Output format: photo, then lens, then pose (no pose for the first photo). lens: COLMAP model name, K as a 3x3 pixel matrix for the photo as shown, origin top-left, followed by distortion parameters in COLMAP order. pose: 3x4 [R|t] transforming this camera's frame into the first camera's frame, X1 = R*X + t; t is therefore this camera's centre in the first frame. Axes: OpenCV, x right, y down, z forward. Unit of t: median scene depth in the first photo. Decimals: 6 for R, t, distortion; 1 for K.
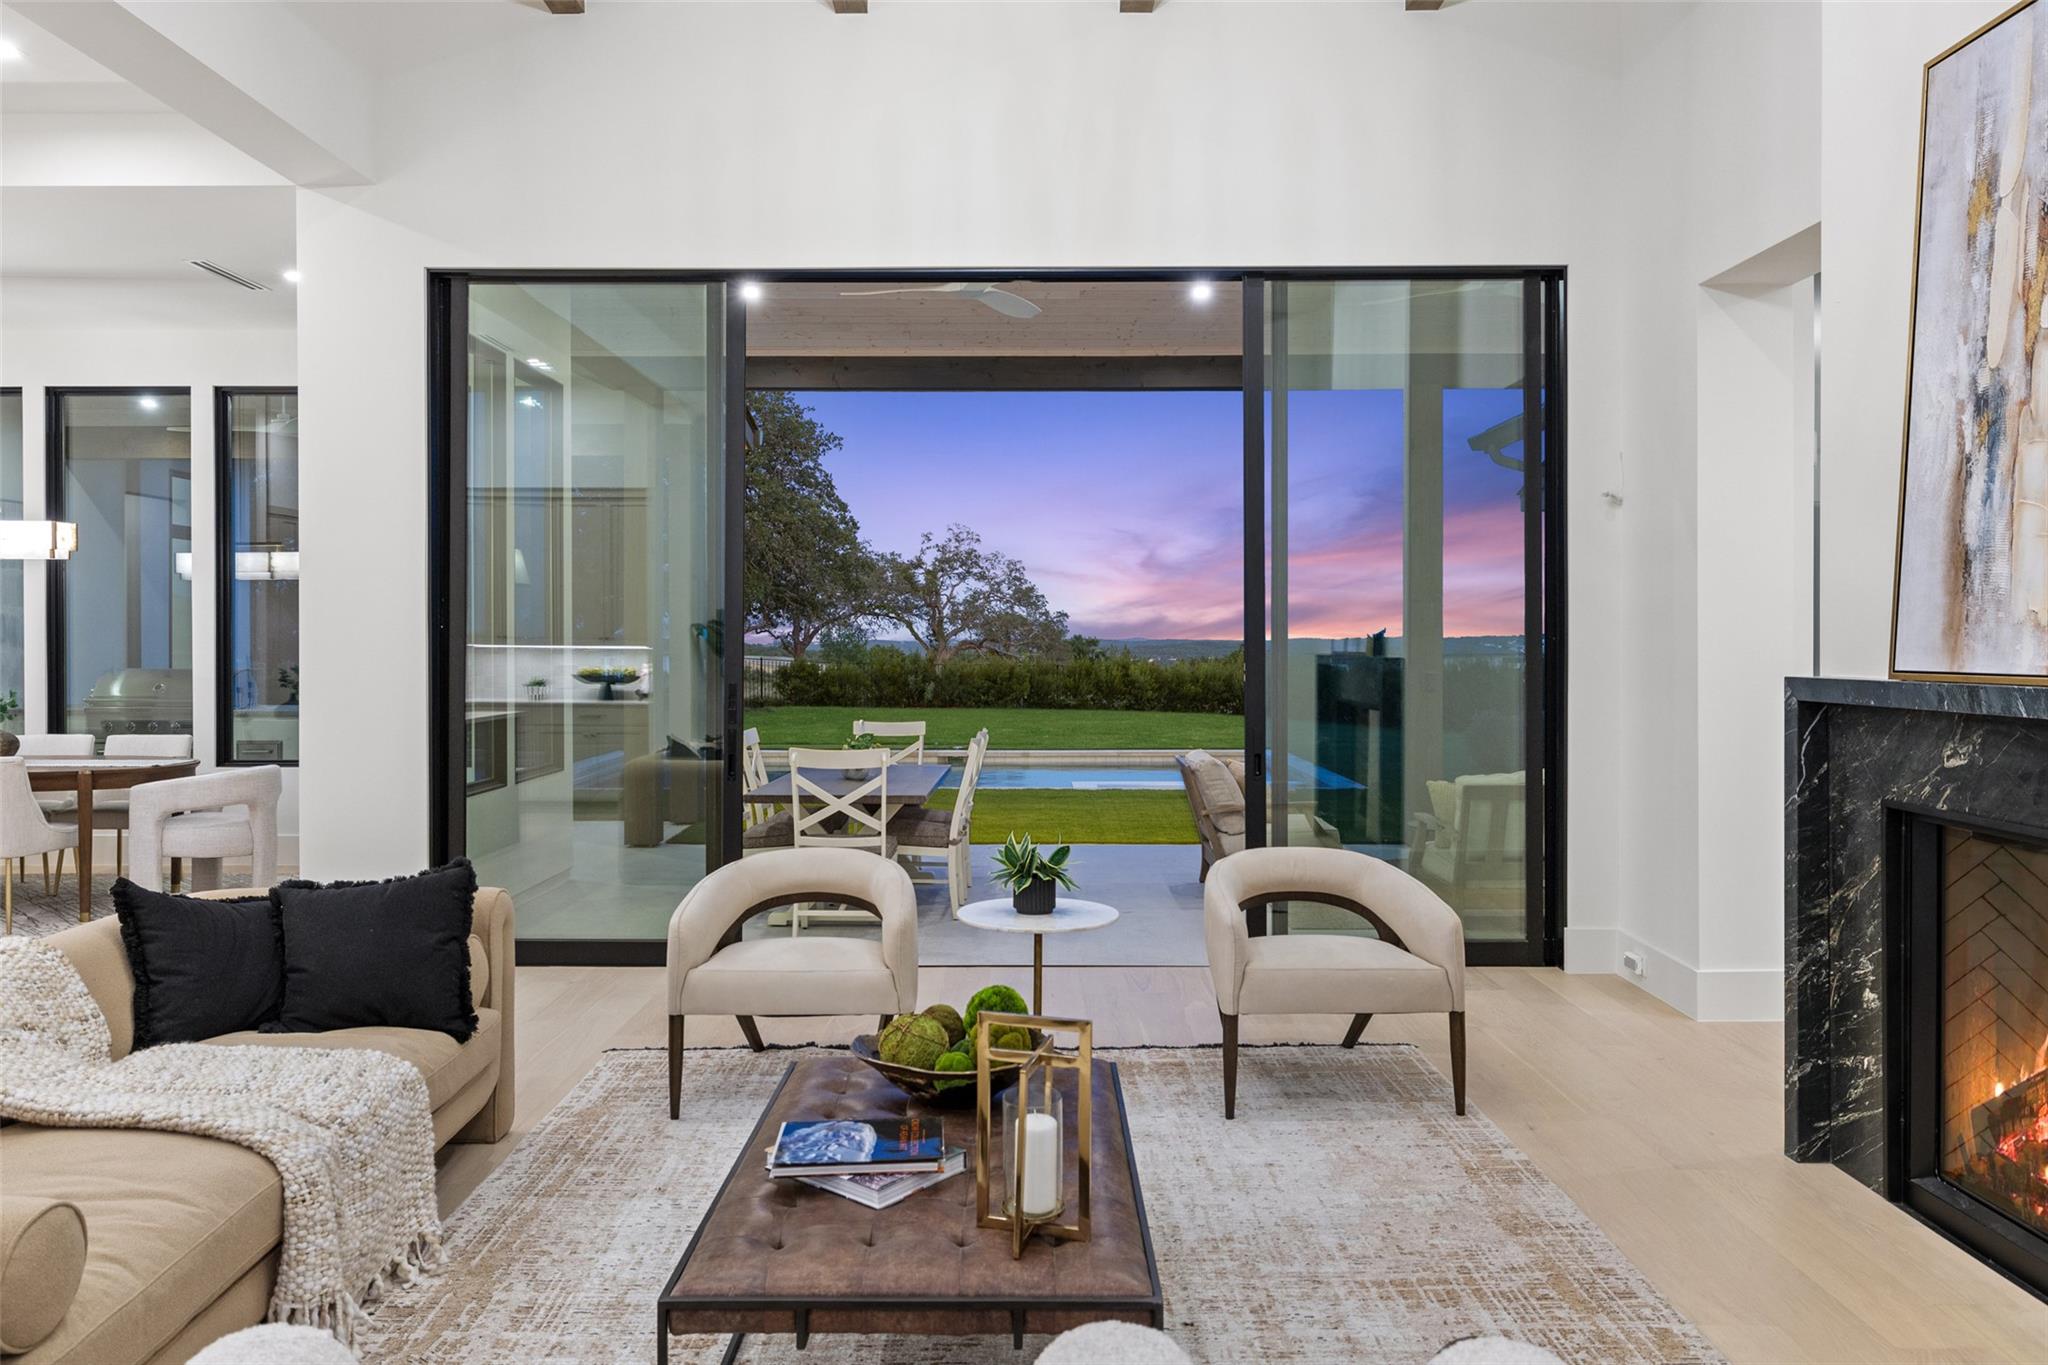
lens RADIAL K [[1388.9, 0, 1012.0], [0, 1388.9, 651.3], [0, 0, 1]] dist [-0.003270, 0.005799]
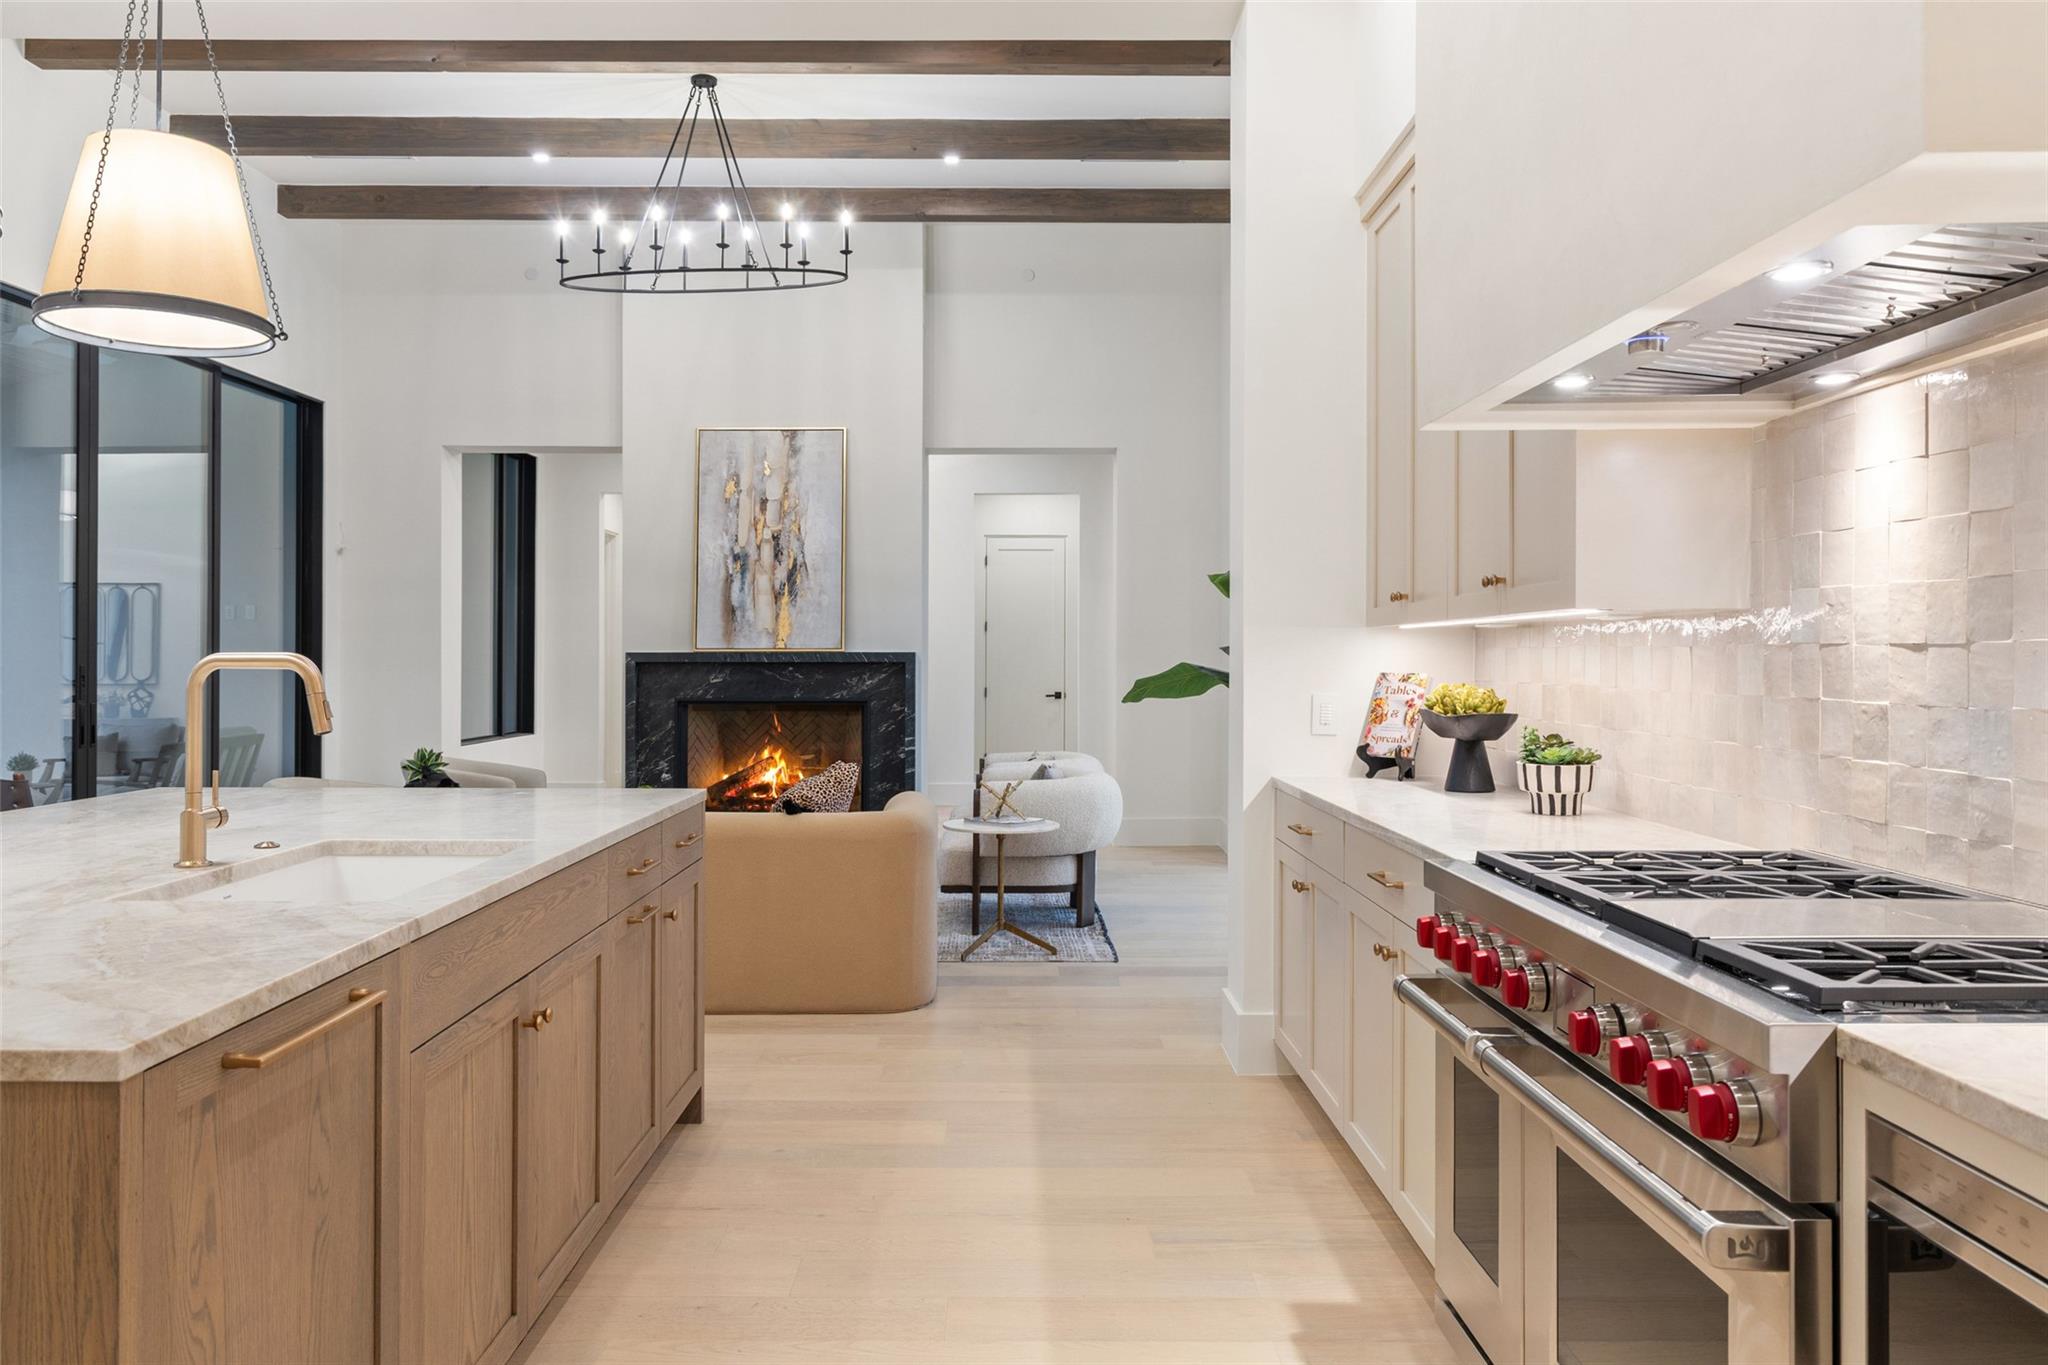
lens RADIAL K [[1506.0, 0, 1022.3], [0, 1506.0, 650.9], [0, 0, 1]] dist [-0.006794, -0.012416]
pose [[-0.013508, 0.004967, 0.999896, -1.119323], [0.006735, 0.999965, -0.004877, 0.017946], [-0.999886, 0.006669, -0.013541, 0.193042]]
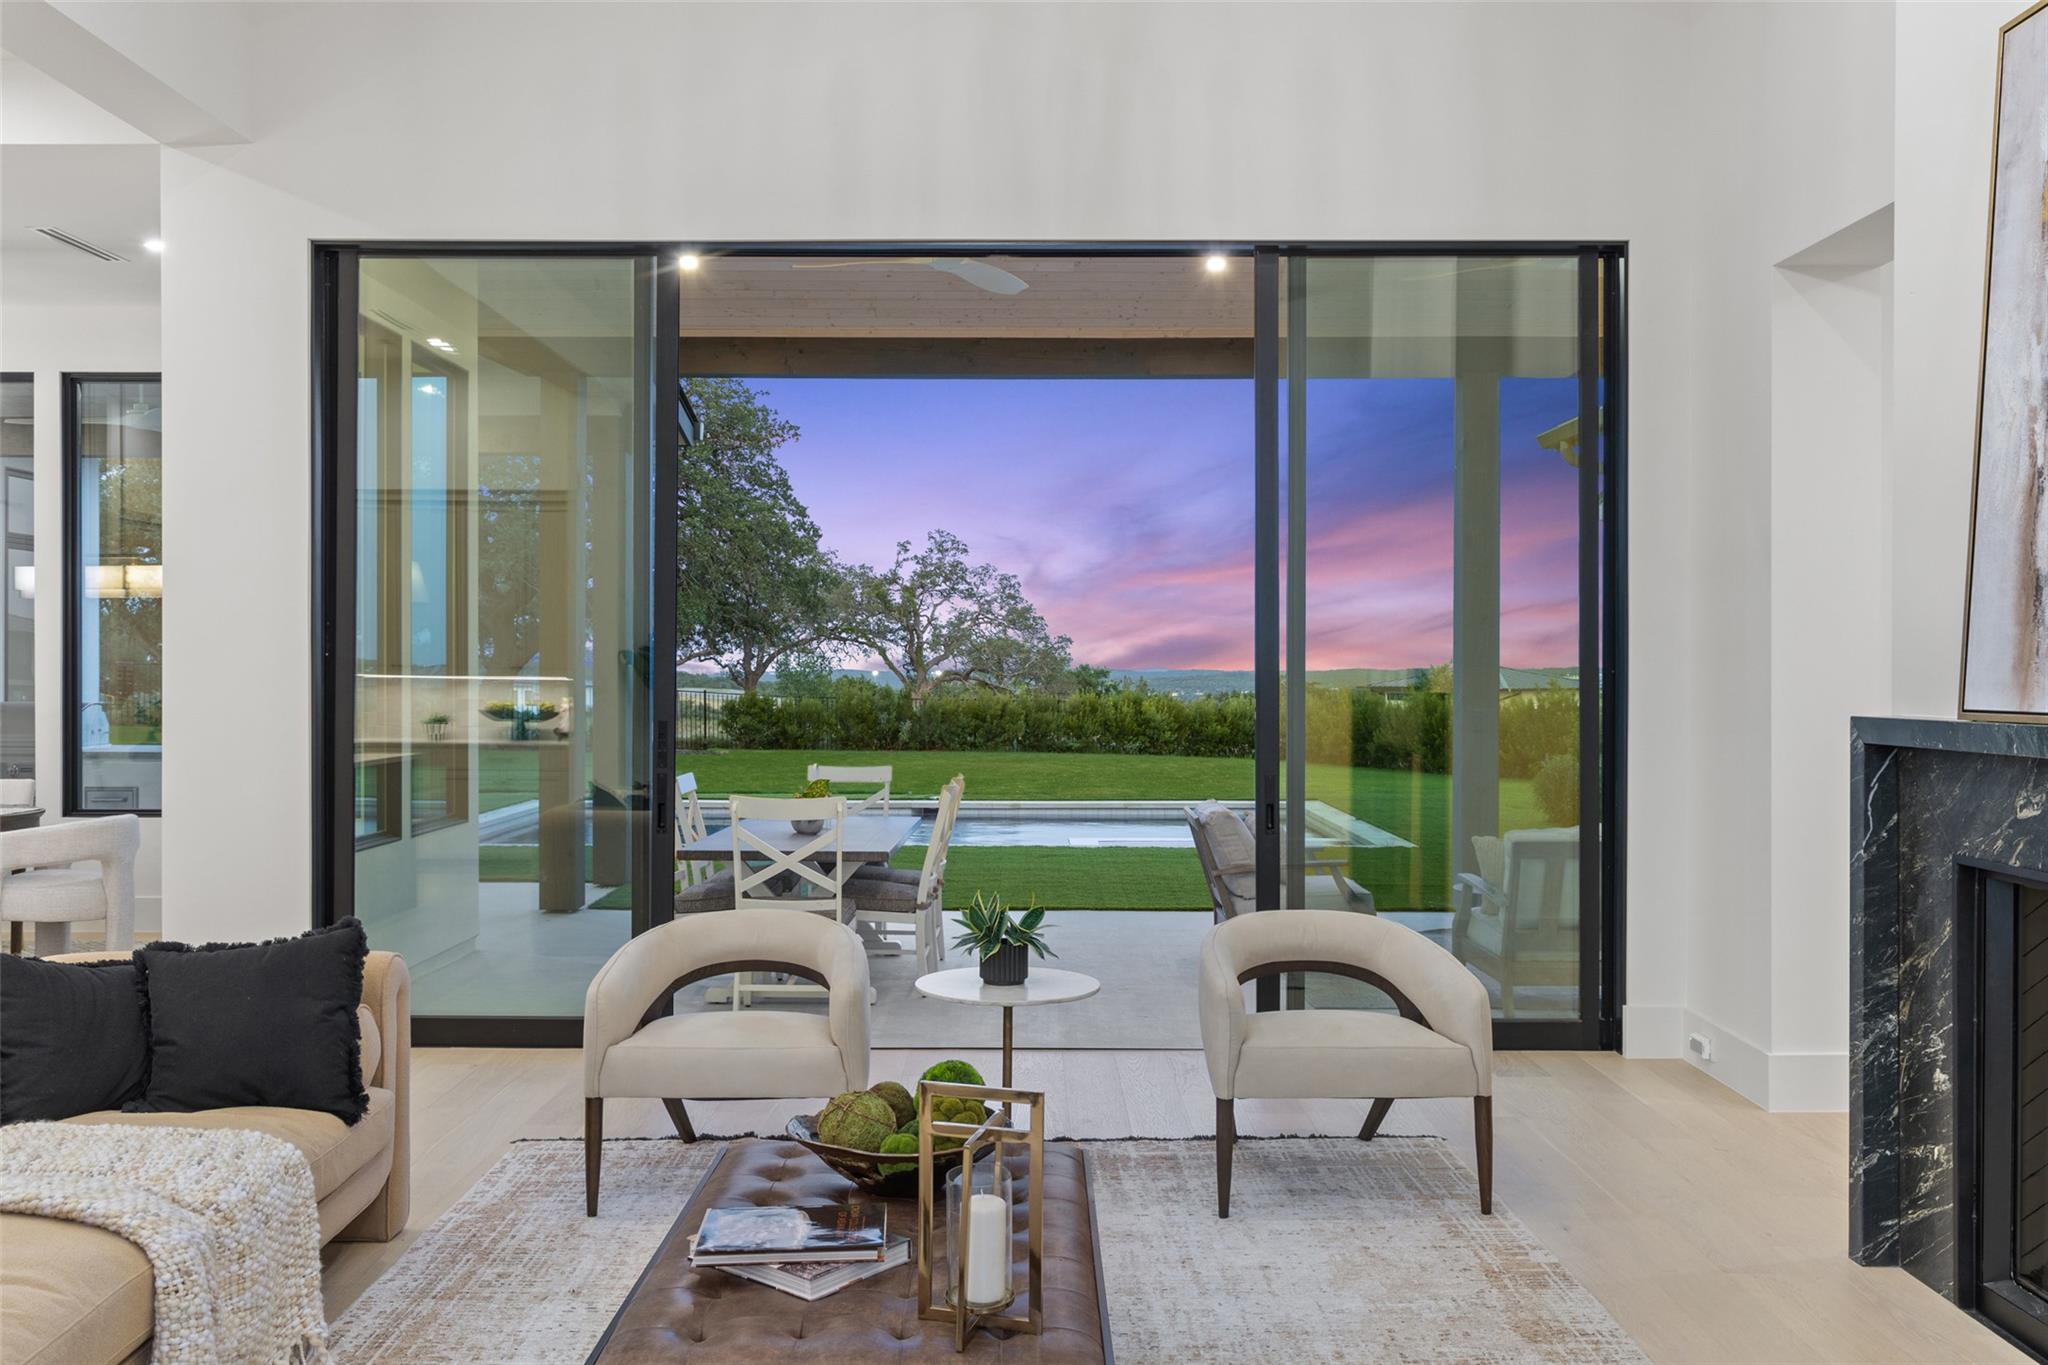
lens RADIAL K [[1664.8, 0, 1008.7], [0, 1664.8, 685.5], [0, 0, 1]] dist [-0.018322, 0.024951]
pose [[0.999995, 0.002788, 0.001308, 0.010792], [-0.002789, 0.999995, 0.001201, -0.000579], [-0.001305, -0.001204, 0.999998, -0.029840]]
